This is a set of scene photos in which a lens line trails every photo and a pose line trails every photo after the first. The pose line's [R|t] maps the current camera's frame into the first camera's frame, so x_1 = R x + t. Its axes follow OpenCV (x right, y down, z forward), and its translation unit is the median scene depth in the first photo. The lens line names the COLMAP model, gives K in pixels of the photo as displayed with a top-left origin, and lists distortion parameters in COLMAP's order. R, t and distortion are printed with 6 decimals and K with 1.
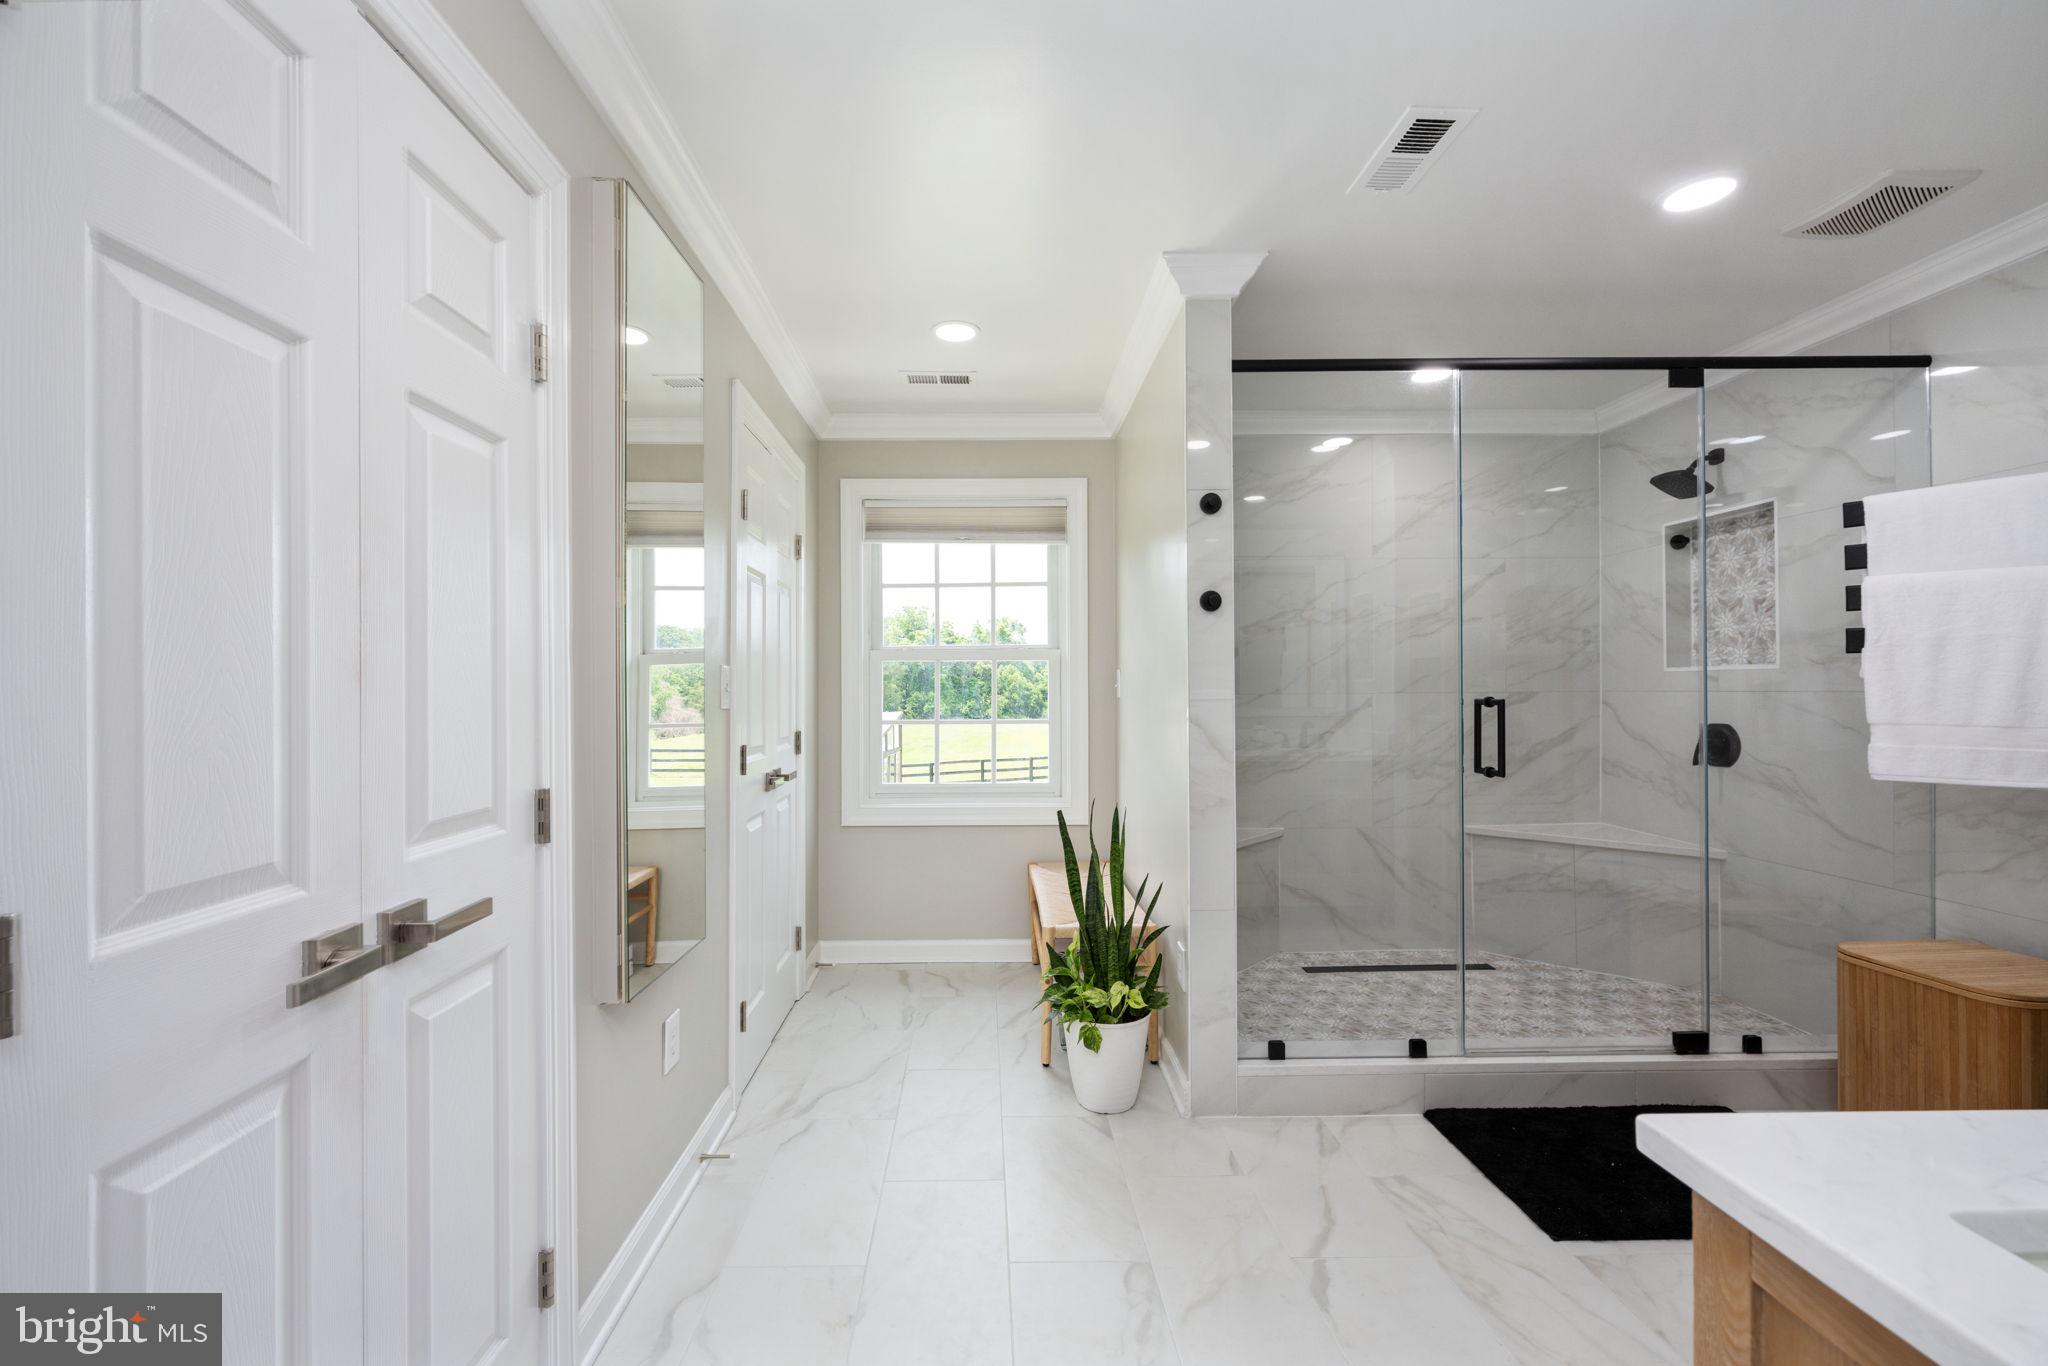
lens RADIAL K [[923.6, 0, 1022.0], [0, 923.6, 687.3], [0, 0, 1]] dist [-0.000176, -0.000012]
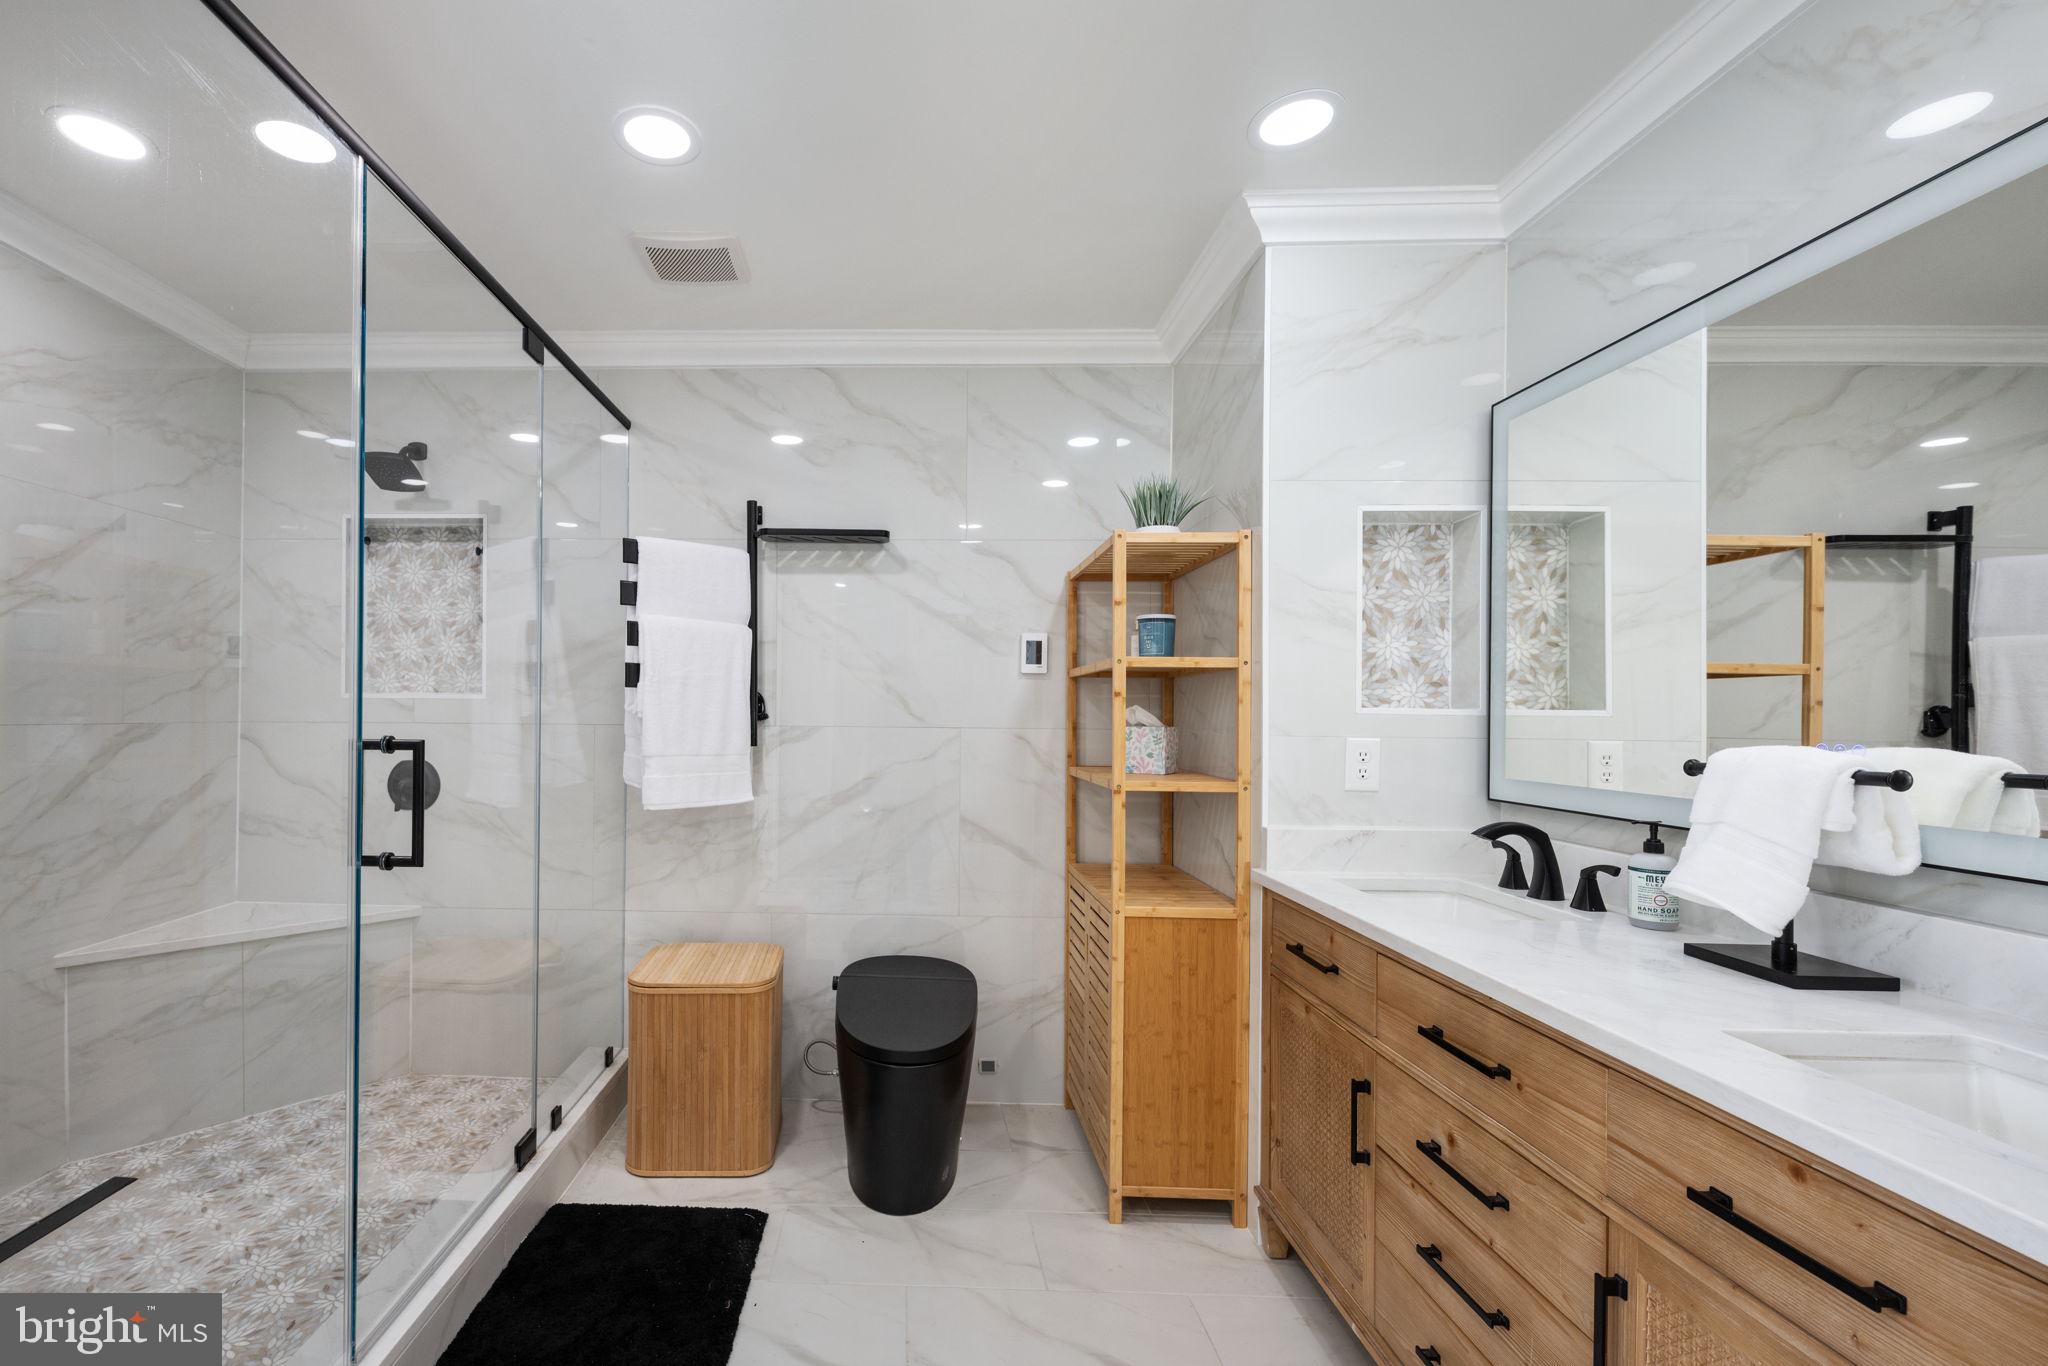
lens RADIAL K [[876.8, 0, 1010.4], [0, 876.8, 717.5], [0, 0, 1]] dist [-0.001124, -0.000241]
pose [[0.073011, 0.006073, 0.997313, -0.023115], [-0.011119, 0.999924, -0.005275, -0.002502], [-0.997269, -0.010704, 0.073073, 0.385011]]
